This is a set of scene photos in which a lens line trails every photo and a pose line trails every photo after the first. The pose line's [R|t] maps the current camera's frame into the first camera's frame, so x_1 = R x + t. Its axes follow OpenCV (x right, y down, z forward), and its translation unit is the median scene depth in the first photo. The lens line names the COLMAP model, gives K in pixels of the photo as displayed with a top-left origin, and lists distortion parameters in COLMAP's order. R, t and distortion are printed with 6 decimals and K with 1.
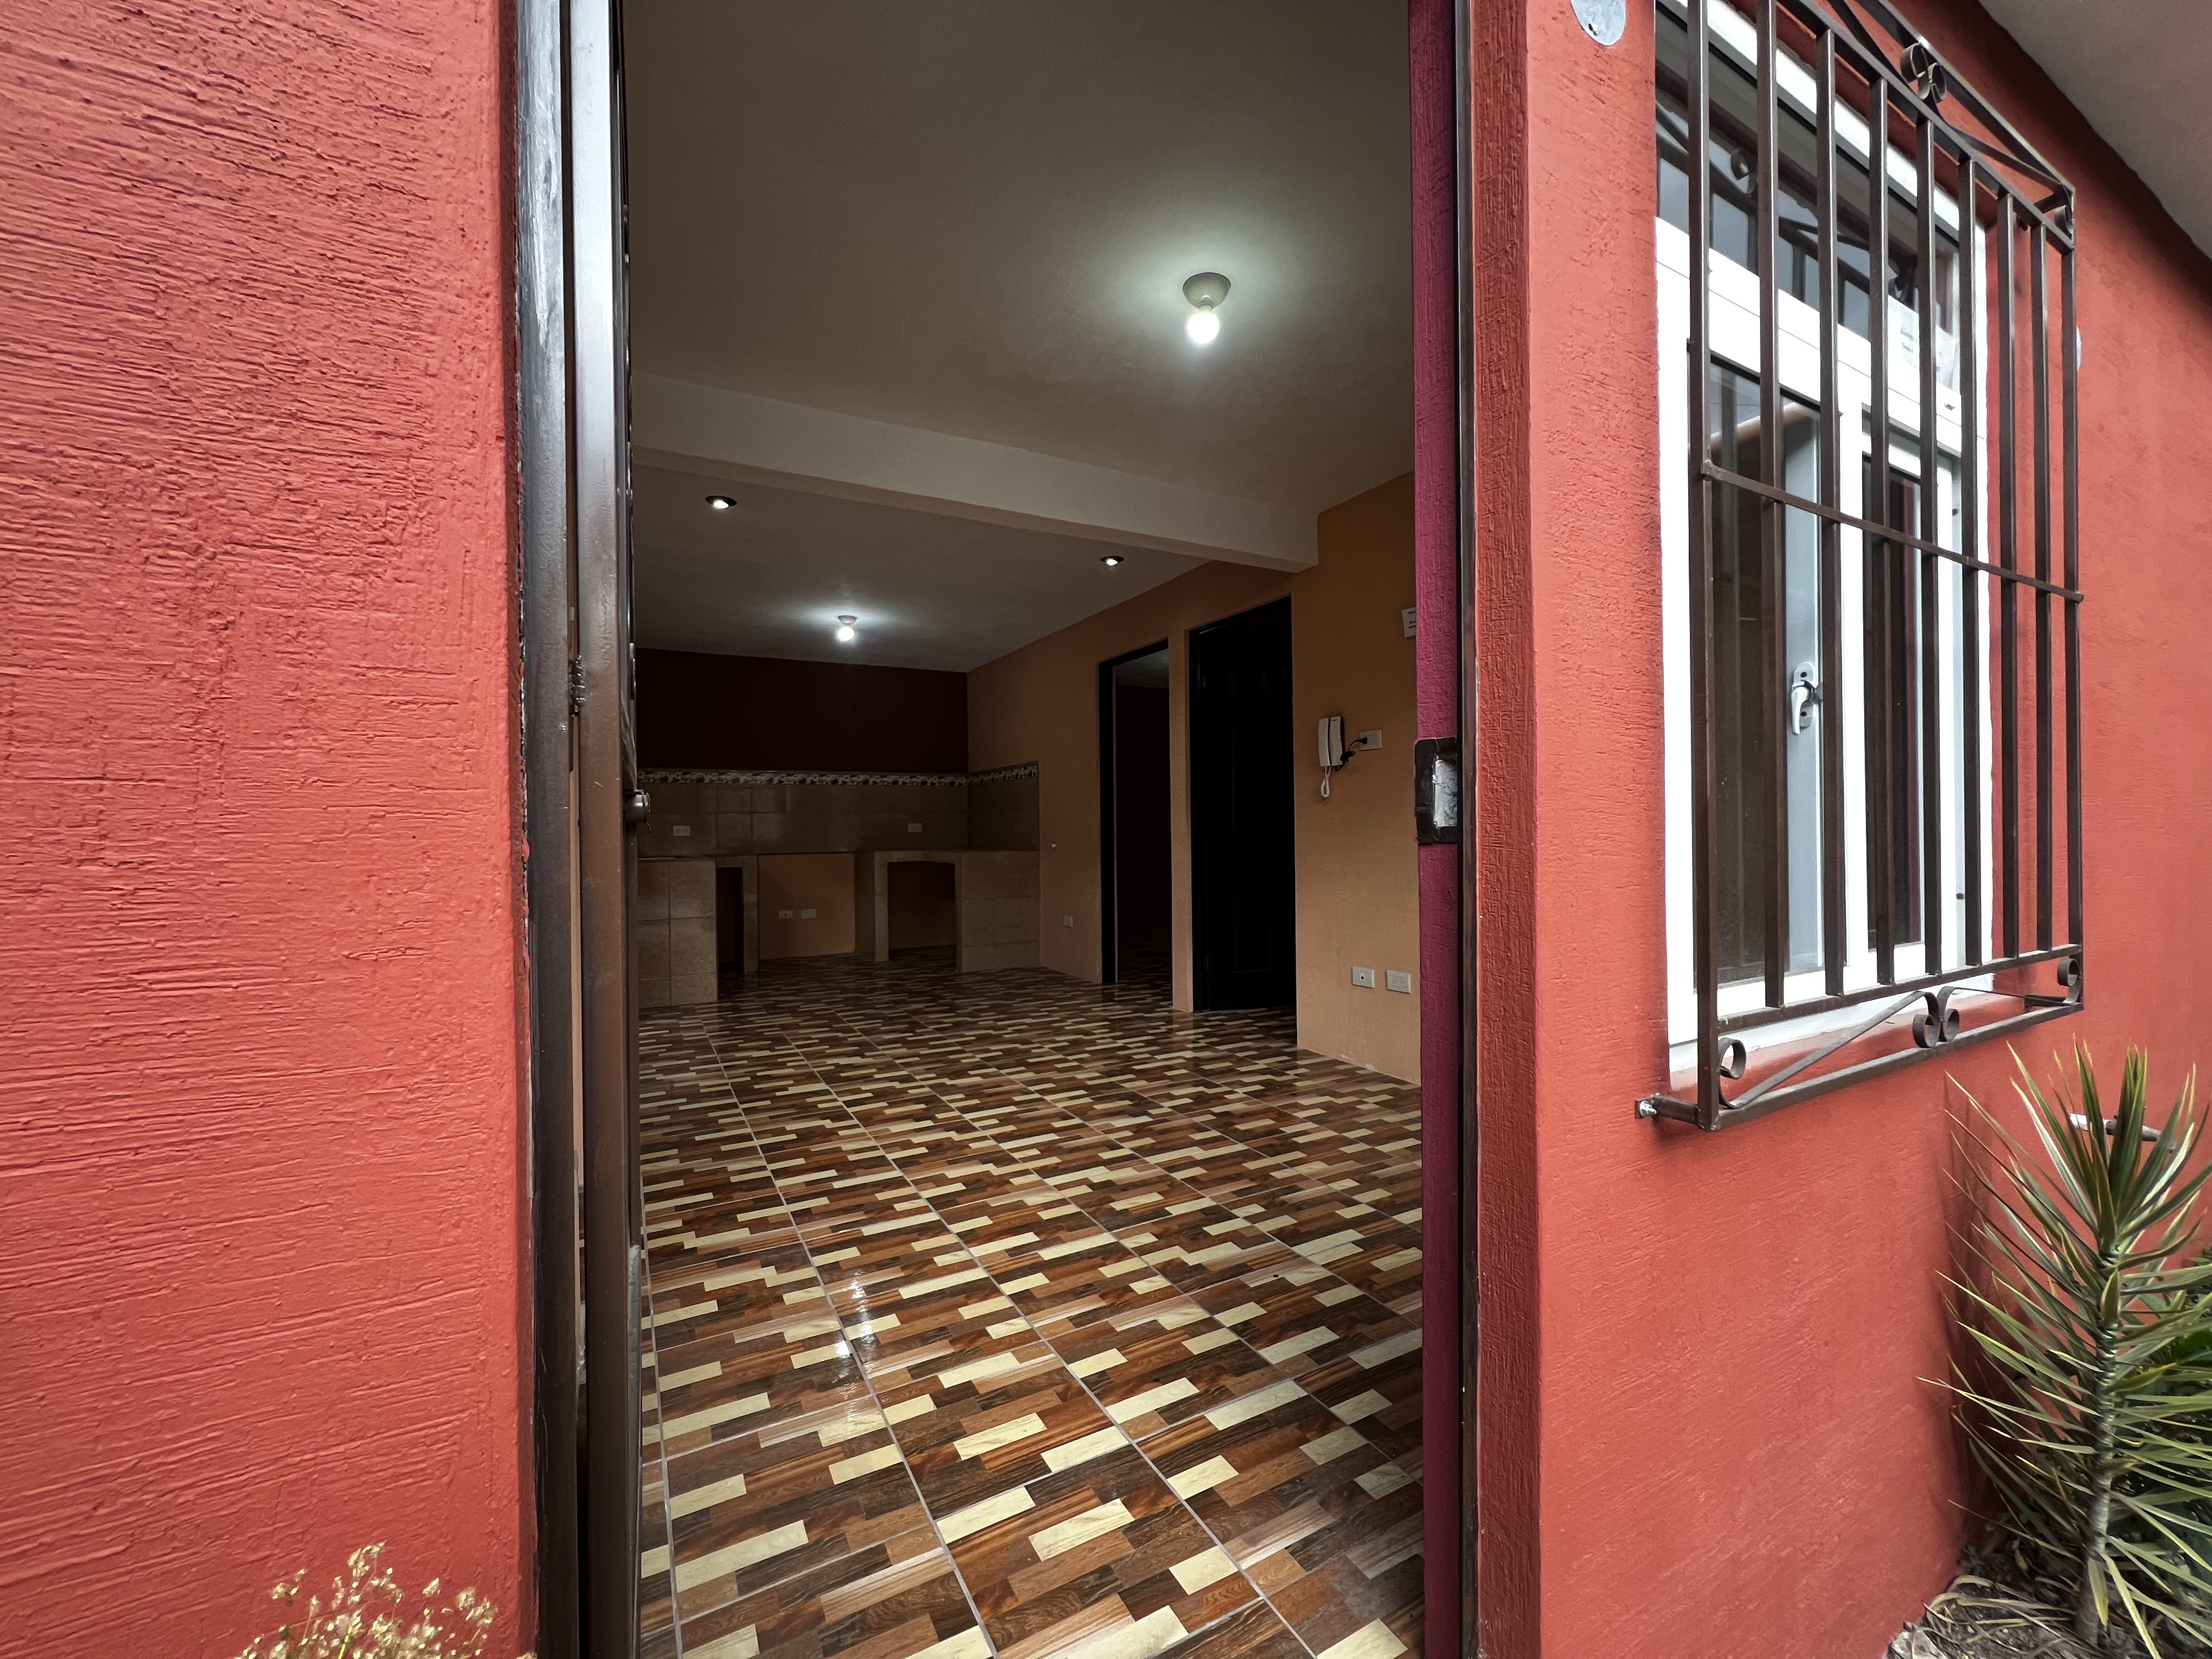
lens RADIAL K [[881.5, 0, 1102.6], [0, 881.5, 828.2], [0, 0, 1]] dist [0.000628, 0.000276]
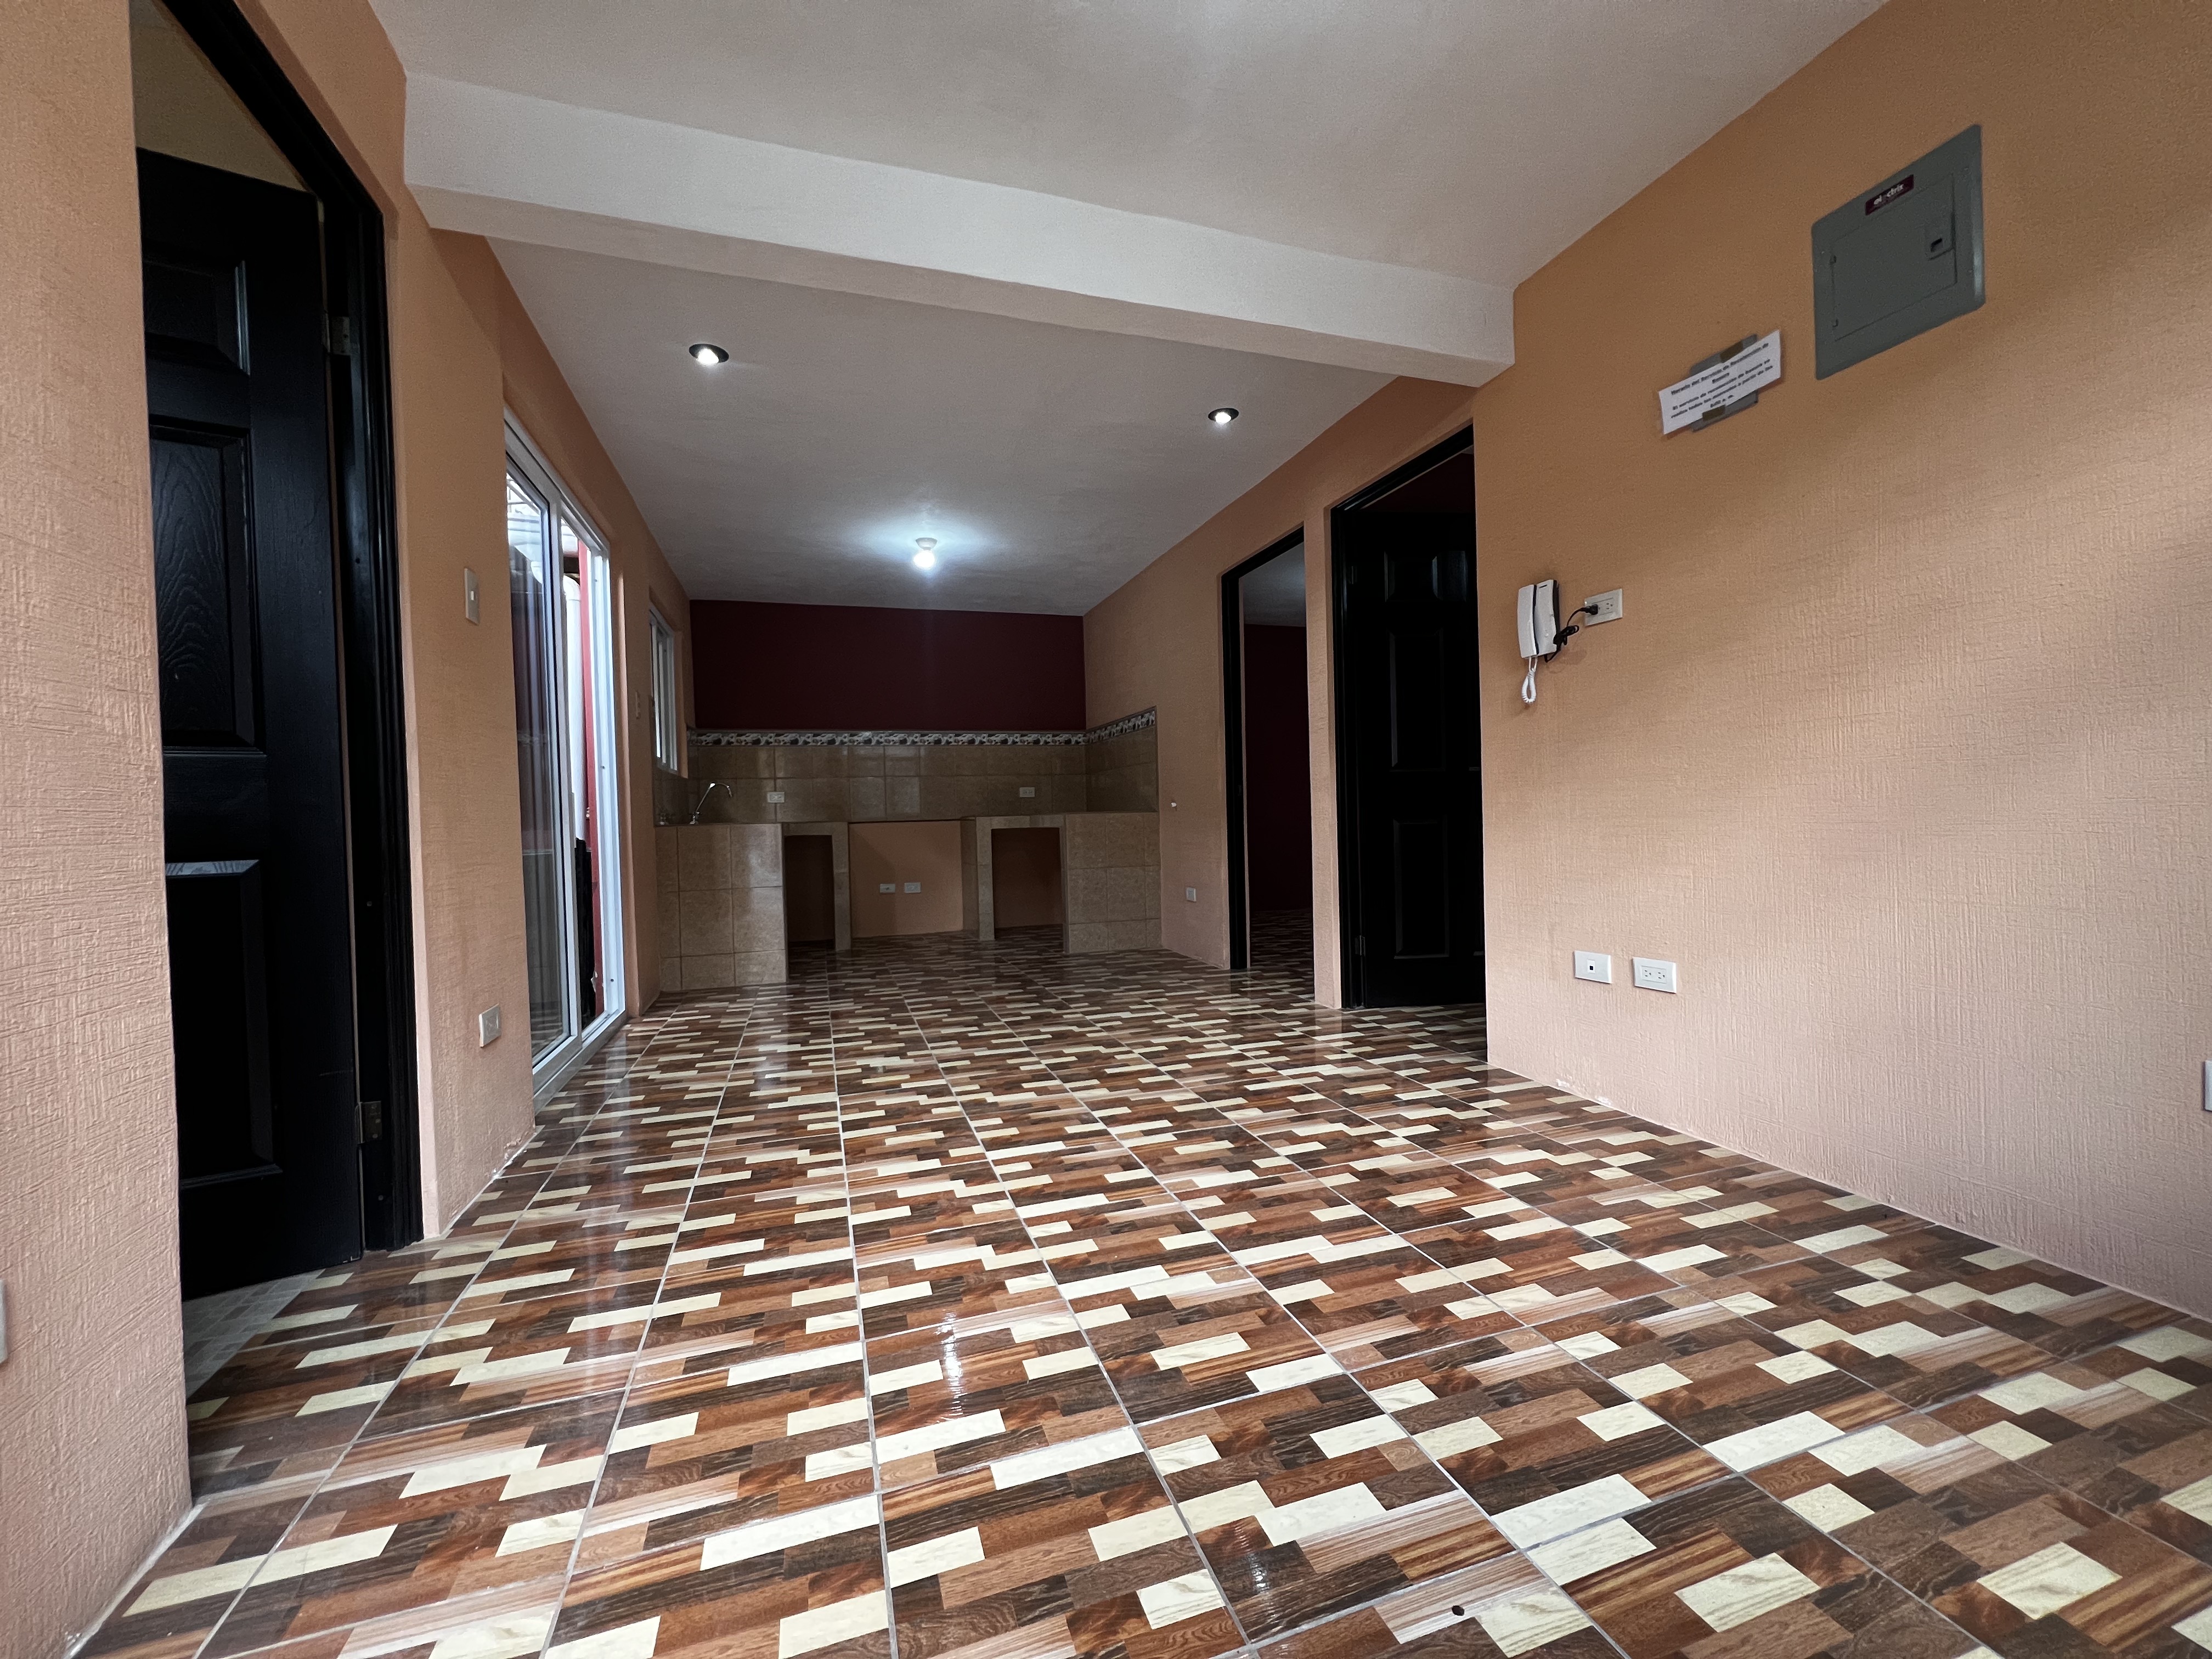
lens RADIAL K [[881.5, 0, 1102.6], [0, 881.5, 828.2], [0, 0, 1]] dist [0.000628, 0.000276]
pose [[0.982624, -0.012520, -0.185186, 0.063813], [0.015679, 0.999755, 0.015606, 0.054347], [0.184946, -0.018238, 0.982579, 0.317372]]
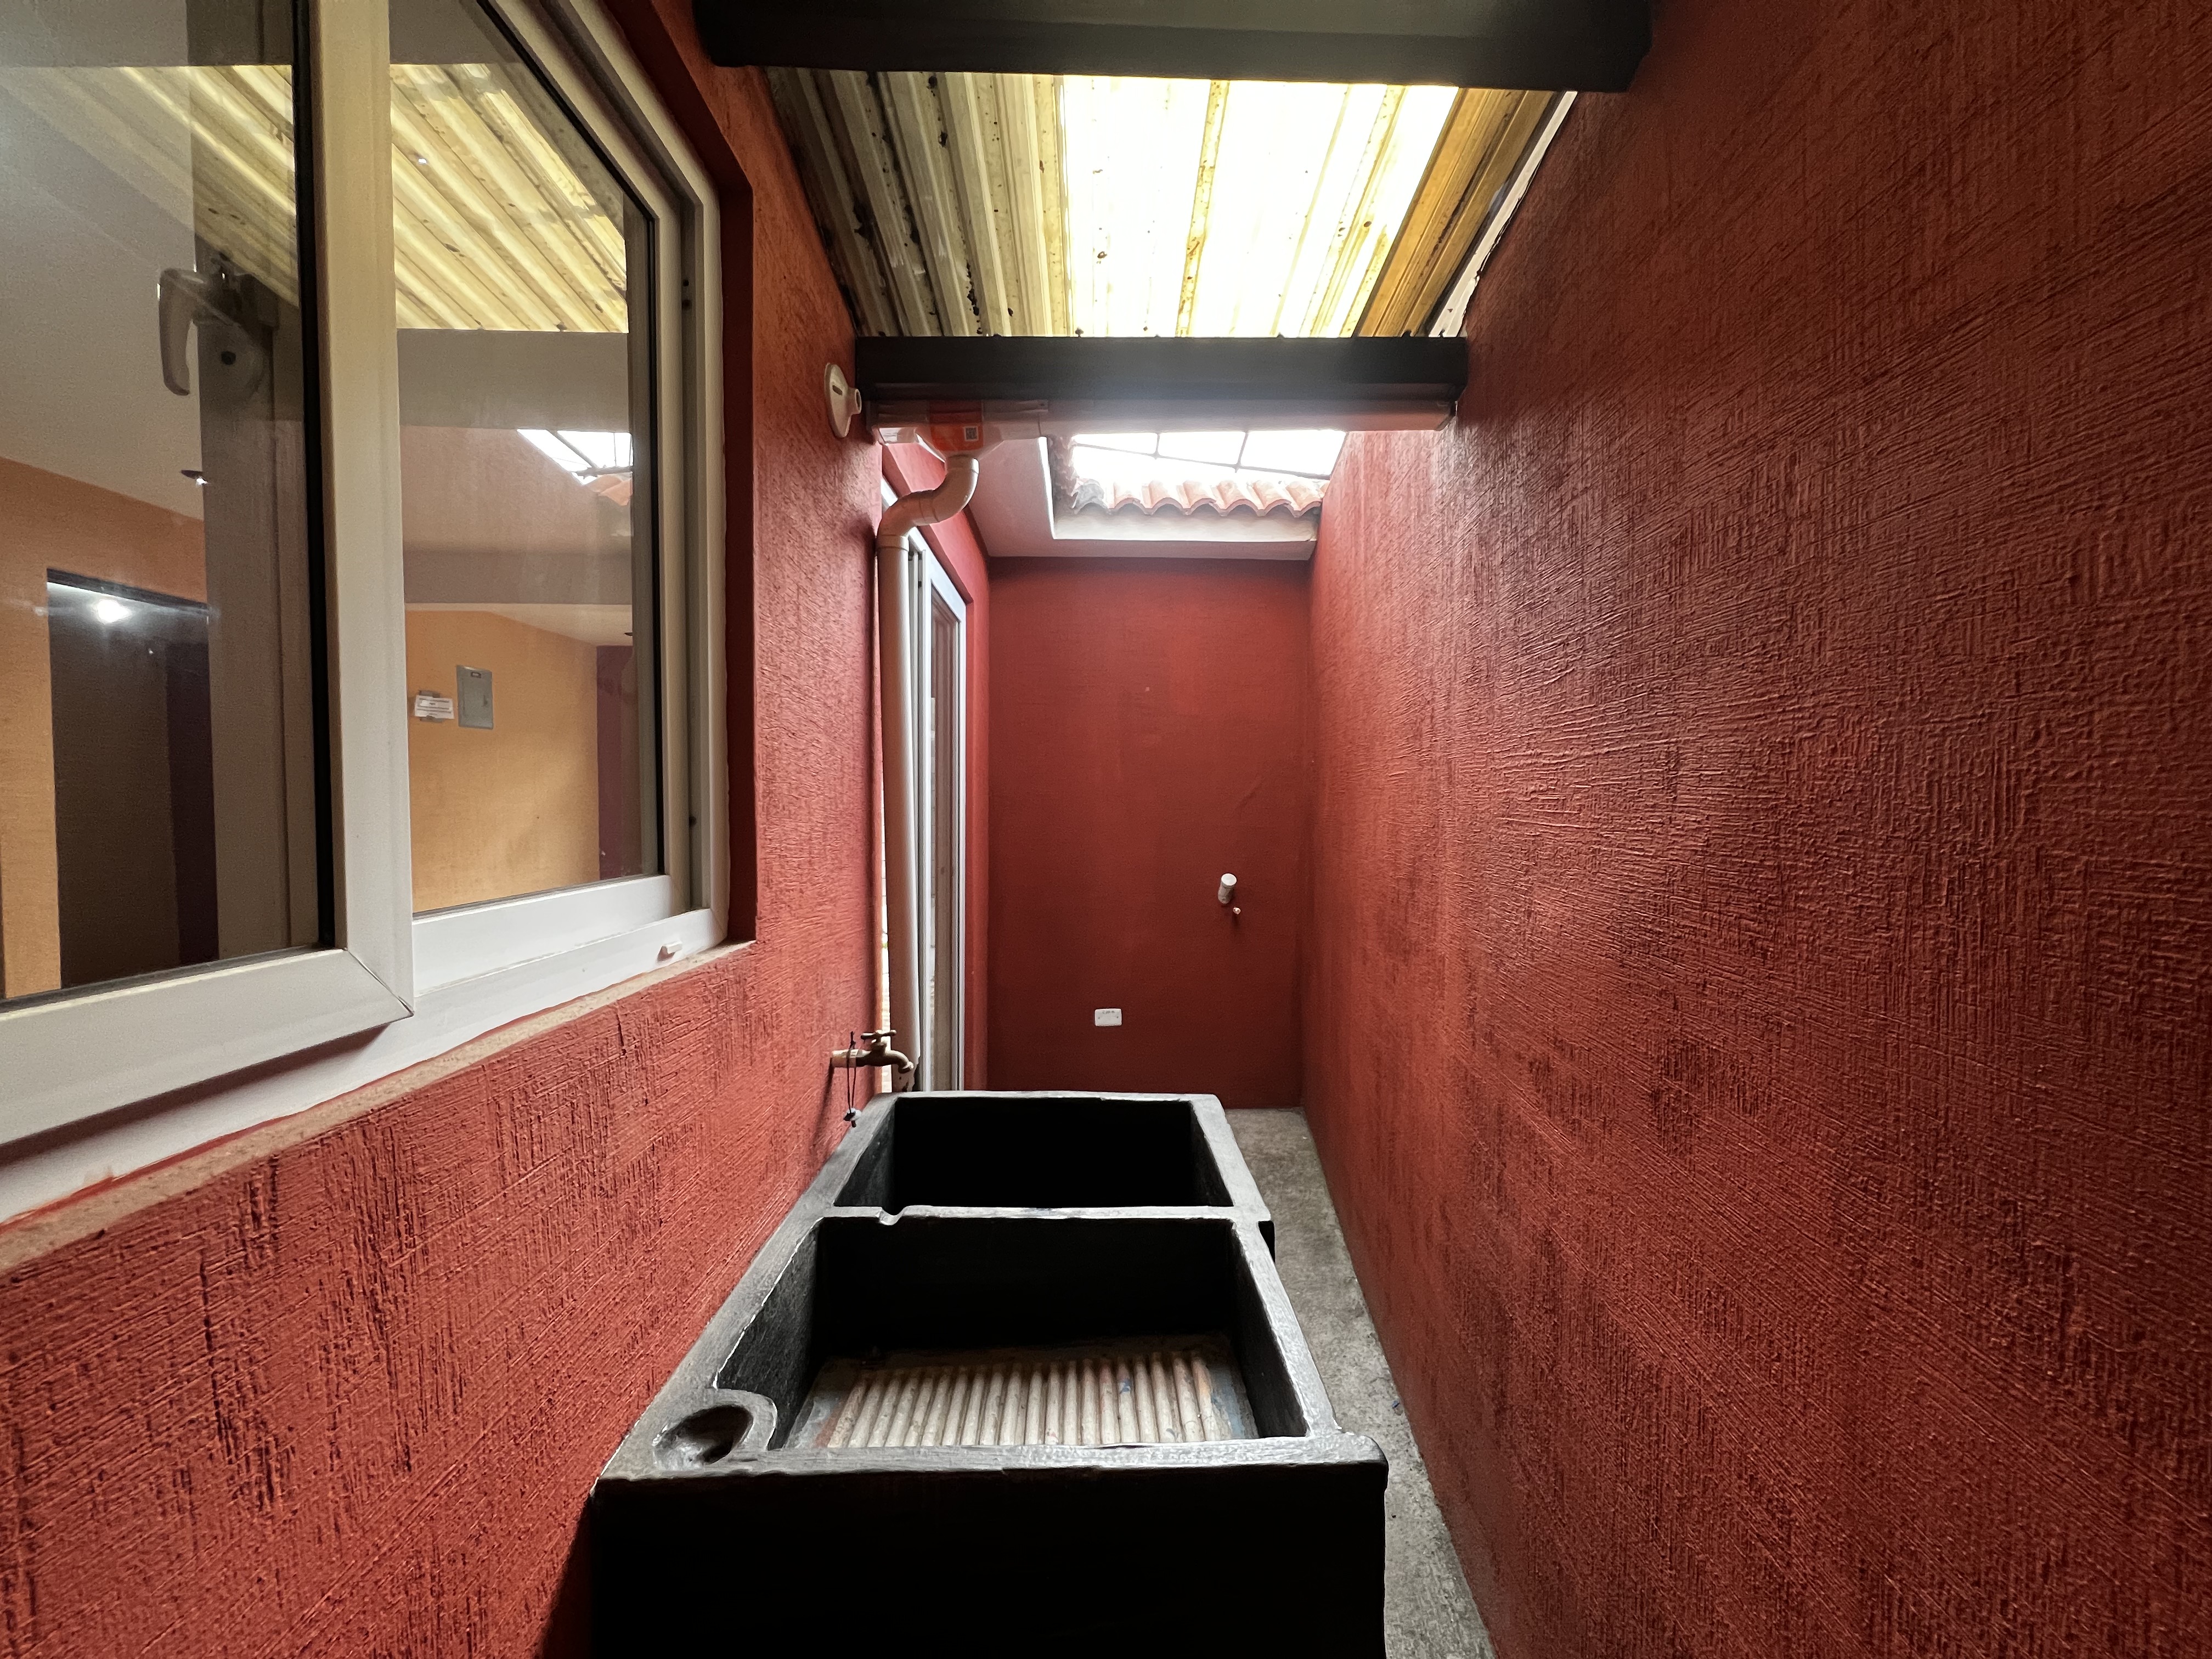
lens RADIAL K [[881.5, 0, 1102.6], [0, 881.5, 828.2], [0, 0, 1]] dist [0.000628, 0.000276]
pose [[-0.882010, -0.004972, 0.471205, -1.232379], [0.010207, 0.999508, 0.029652, -0.086815], [-0.471121, 0.030963, -0.881525, 1.786296]]
